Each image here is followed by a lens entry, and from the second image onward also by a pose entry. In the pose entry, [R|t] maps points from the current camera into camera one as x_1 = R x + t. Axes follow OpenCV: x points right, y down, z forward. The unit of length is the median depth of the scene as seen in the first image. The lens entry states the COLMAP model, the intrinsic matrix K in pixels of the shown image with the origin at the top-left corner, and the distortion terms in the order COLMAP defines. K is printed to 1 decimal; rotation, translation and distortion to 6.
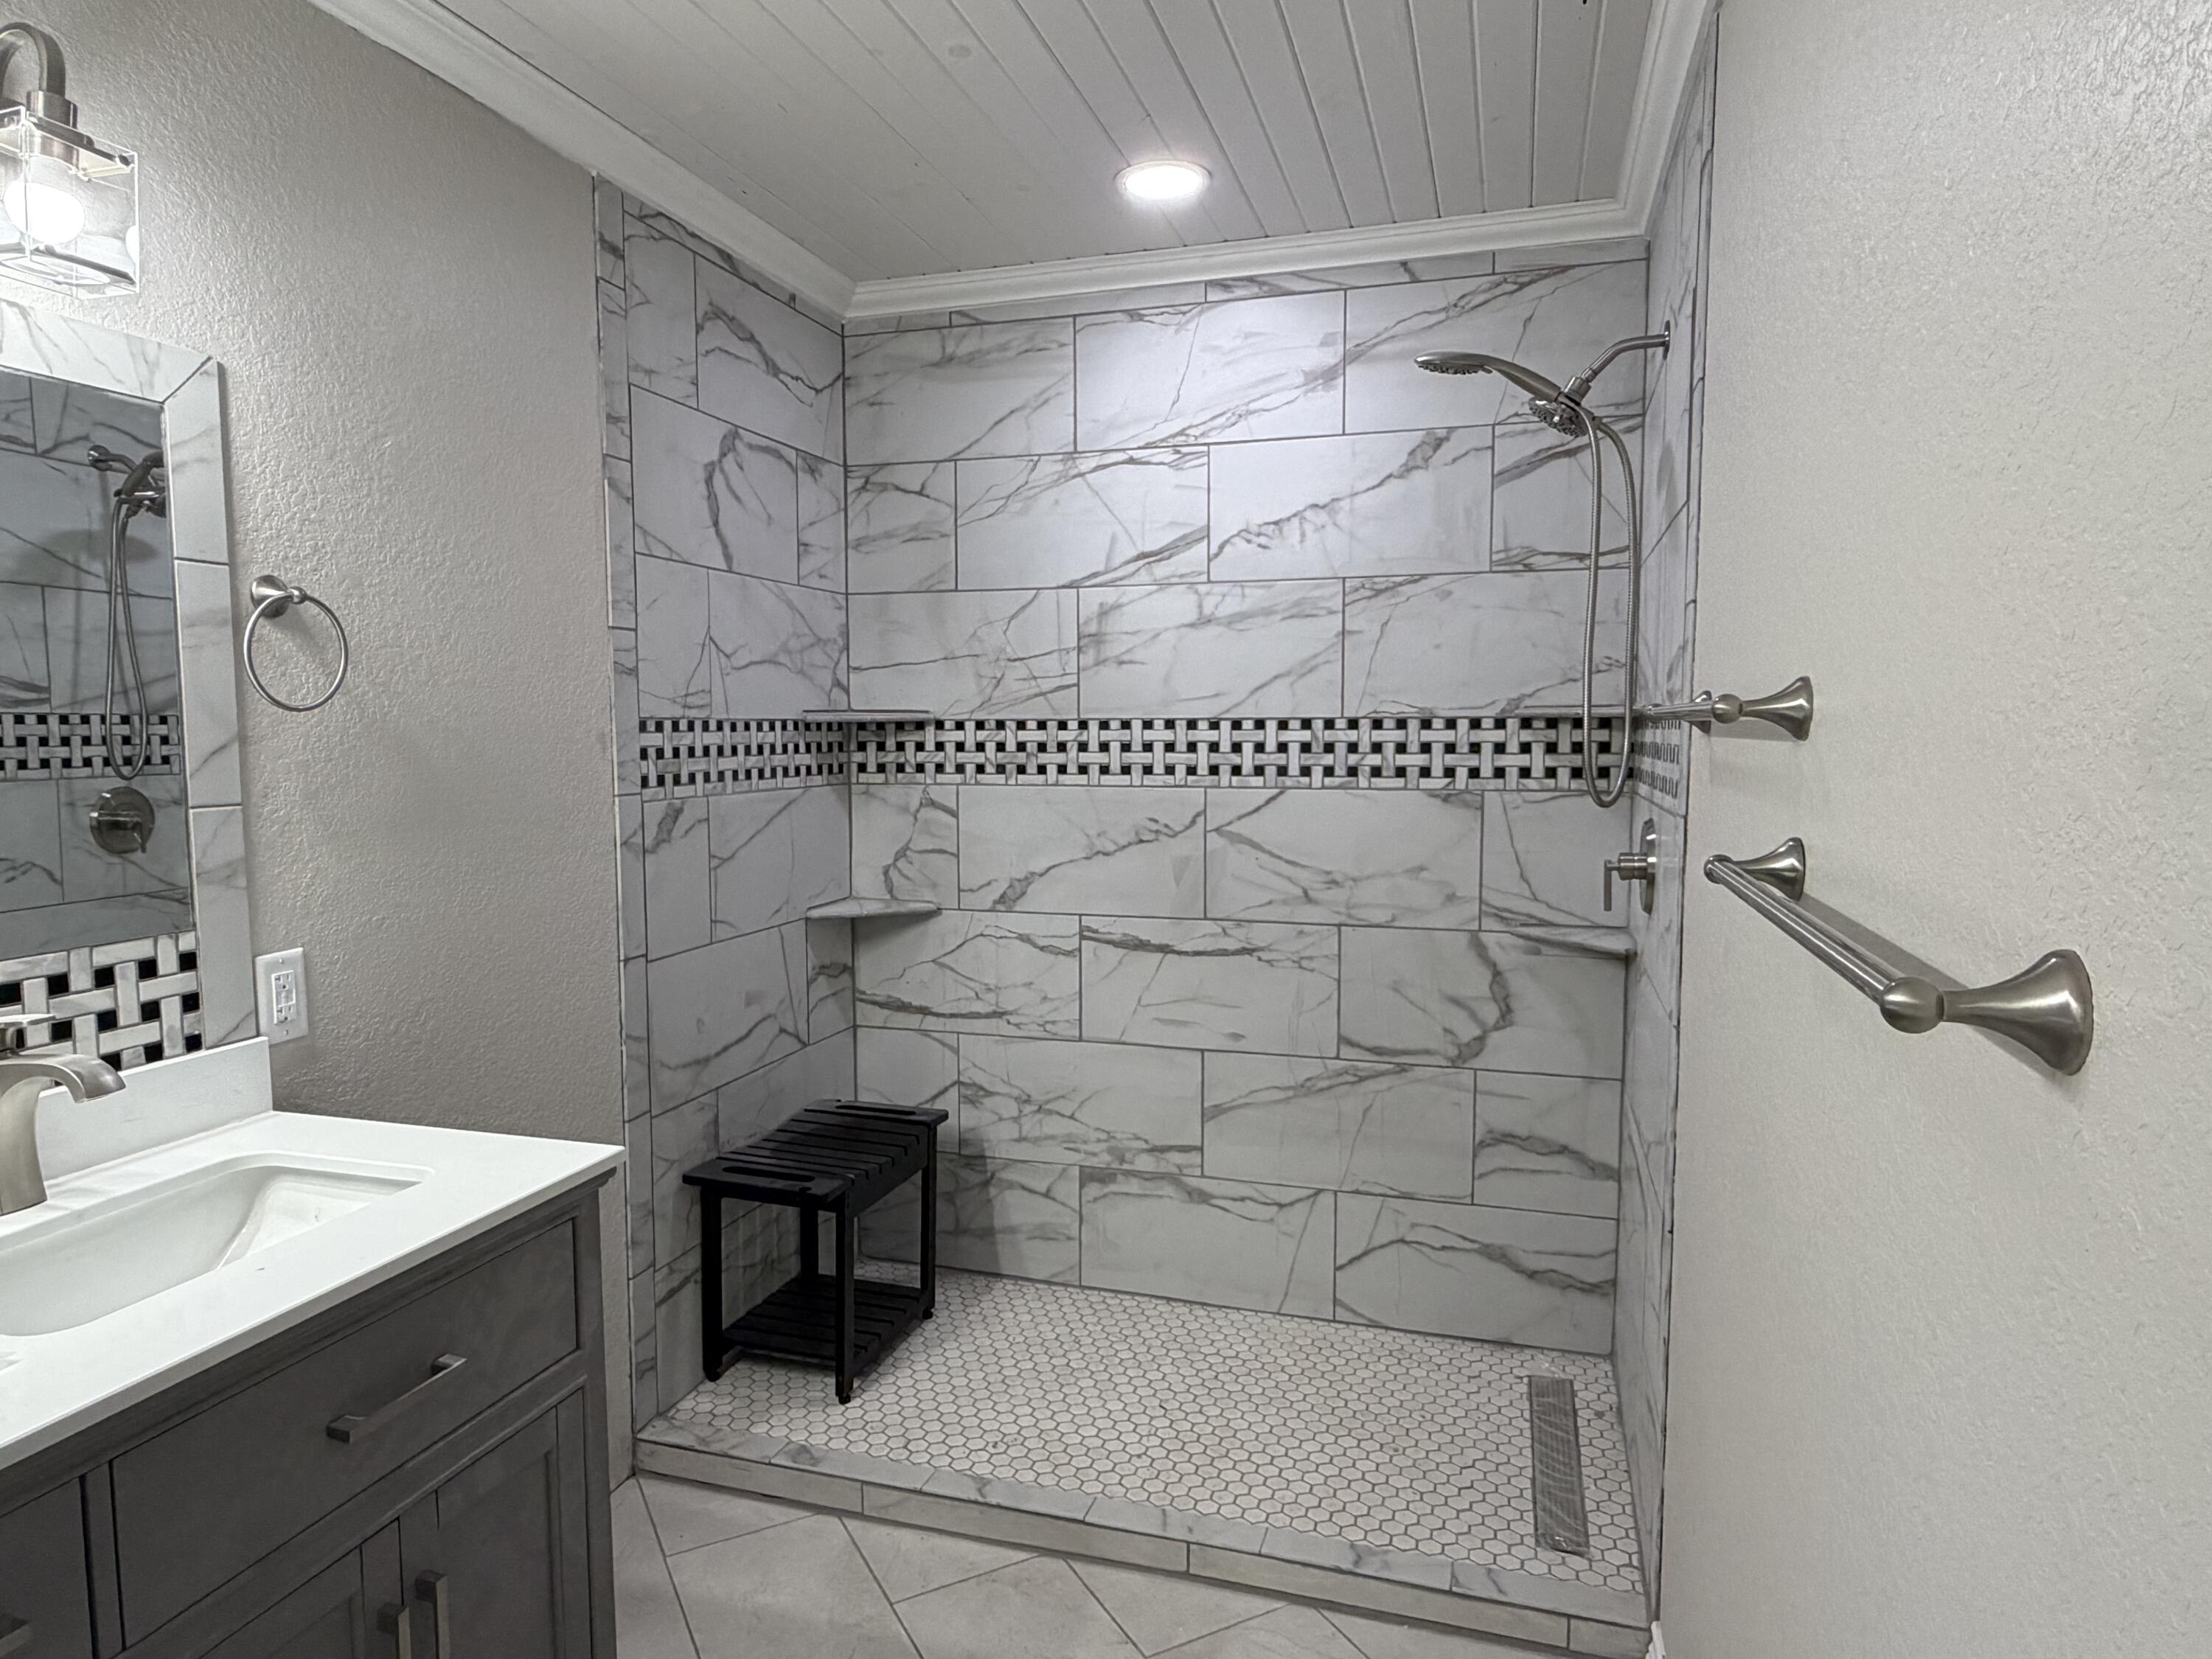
lens RADIAL K [[1337.7, 0, 1106.3], [0, 1337.7, 834.0], [0, 0, 1]] dist [0.002680, -0.000029]
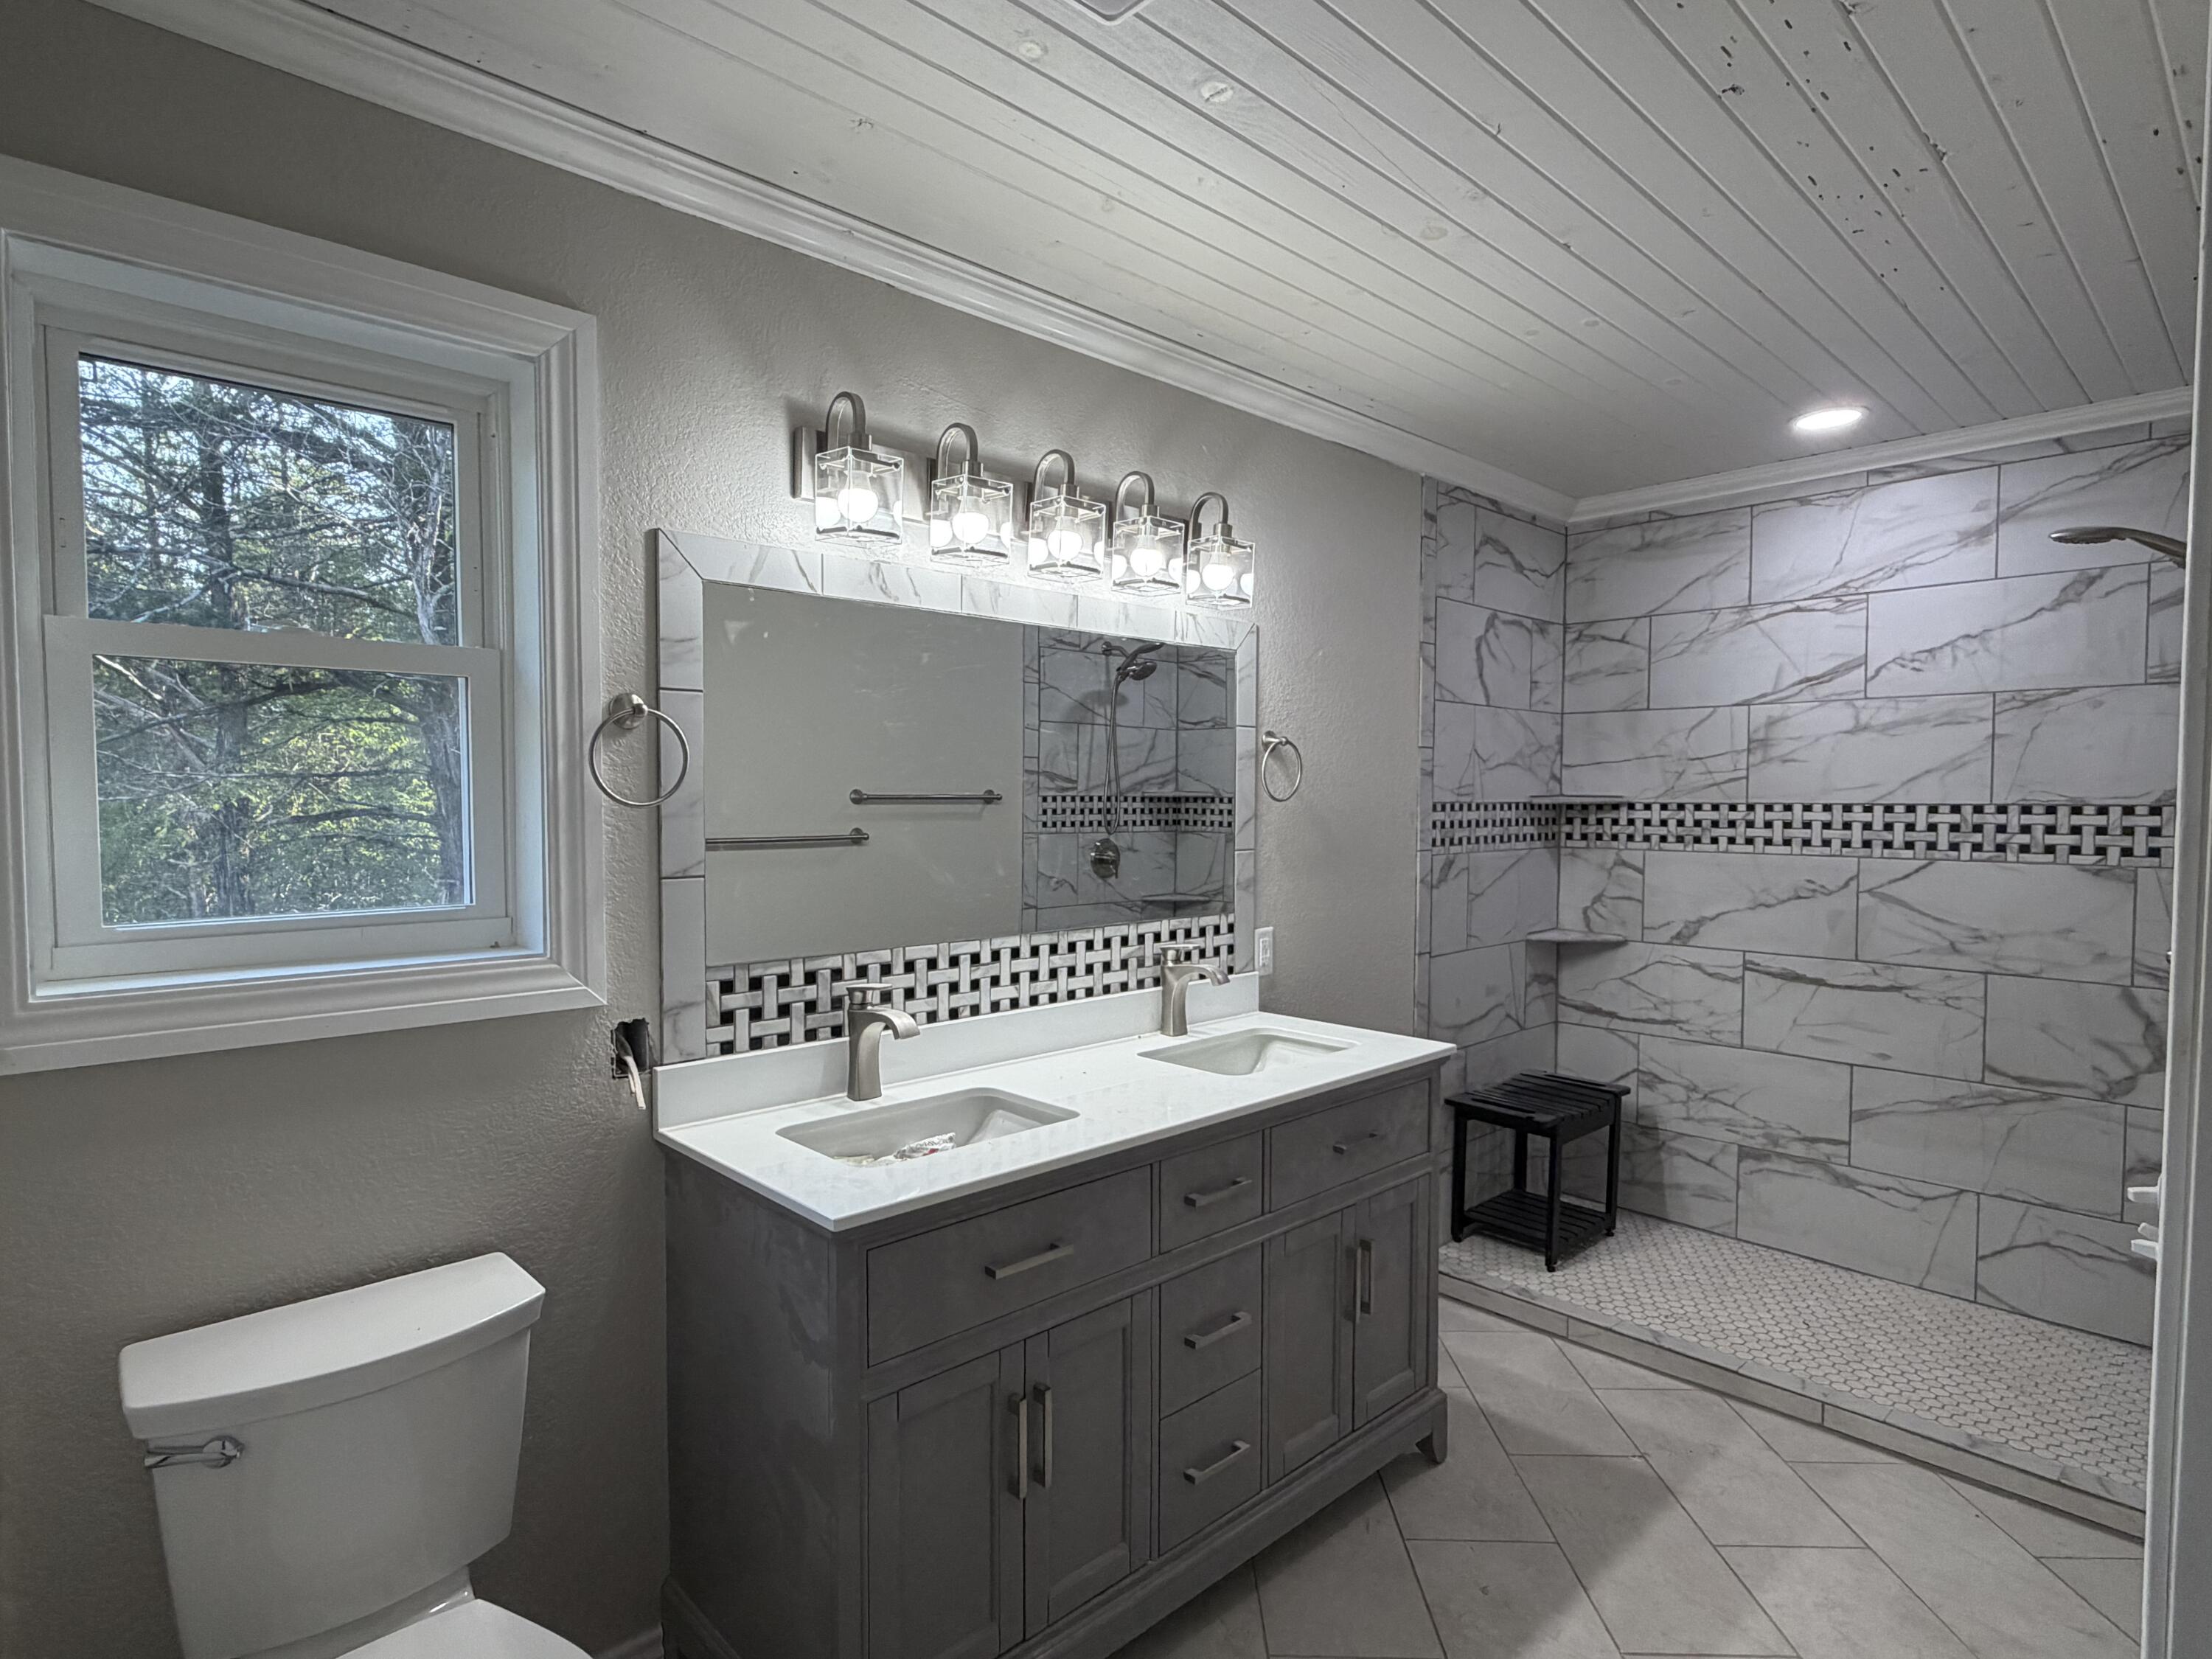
lens RADIAL K [[1176.3, 0, 1094.5], [0, 1176.3, 841.7], [0, 0, 1]] dist [-0.000601, -0.000490]
pose [[0.866830, 0.023440, -0.498053, 0.000154], [-0.043939, 0.998599, -0.029474, 0.016063], [0.496664, 0.047433, 0.866646, -0.352846]]
